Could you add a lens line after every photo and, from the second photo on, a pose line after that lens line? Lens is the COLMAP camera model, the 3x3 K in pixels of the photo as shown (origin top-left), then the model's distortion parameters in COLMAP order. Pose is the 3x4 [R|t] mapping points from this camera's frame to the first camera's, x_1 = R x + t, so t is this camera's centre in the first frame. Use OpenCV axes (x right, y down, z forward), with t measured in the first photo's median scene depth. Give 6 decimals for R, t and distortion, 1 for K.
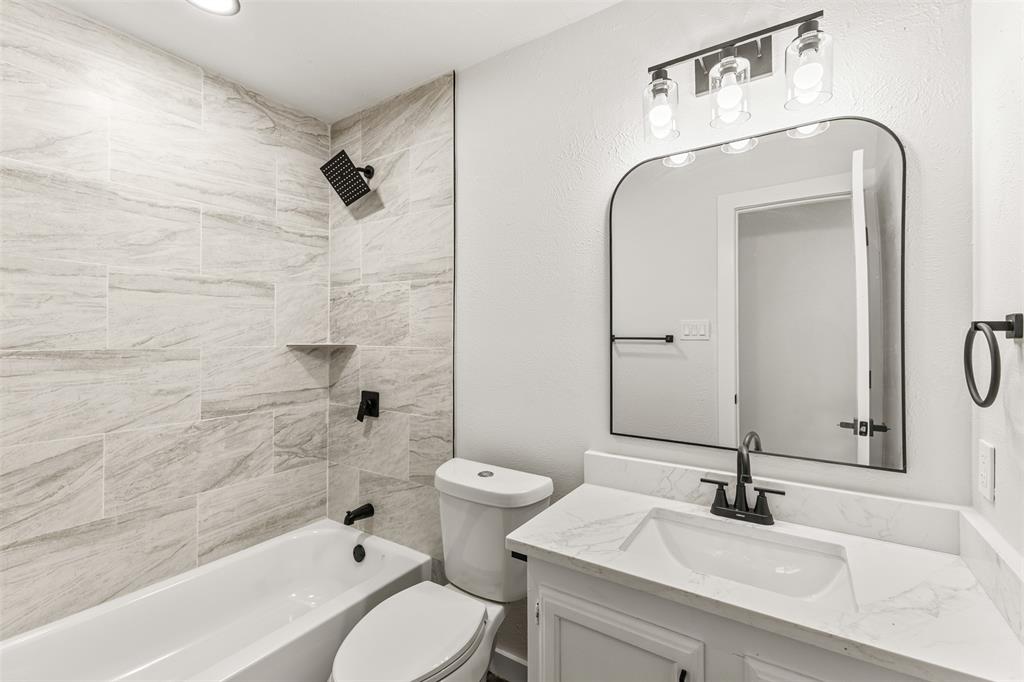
lens RADIAL K [[454.8, 0, 508.0], [0, 454.8, 322.6], [0, 0, 1]] dist [0.032469, -0.000092]
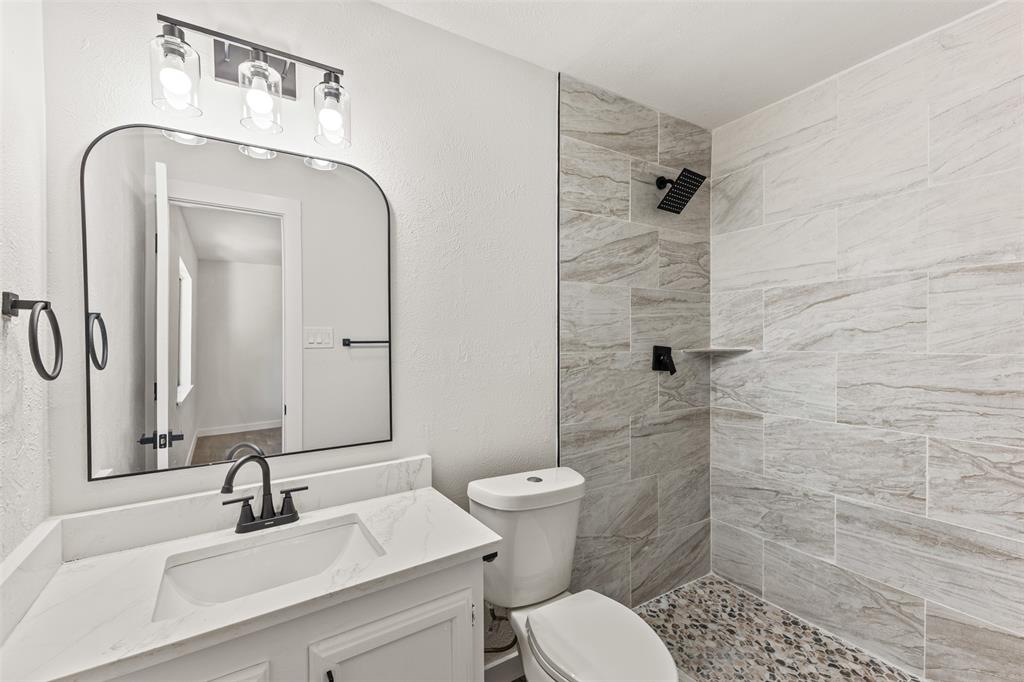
lens RADIAL K [[447.5, 0, 512.9], [0, 447.5, 330.1], [0, 0, 1]] dist [0.002008, 0.000011]
pose [[0.400548, 0.002924, 0.916271, -0.177645], [-0.017578, 0.999835, 0.004494, -0.018573], [-0.916107, -0.017907, 0.400533, 0.120858]]
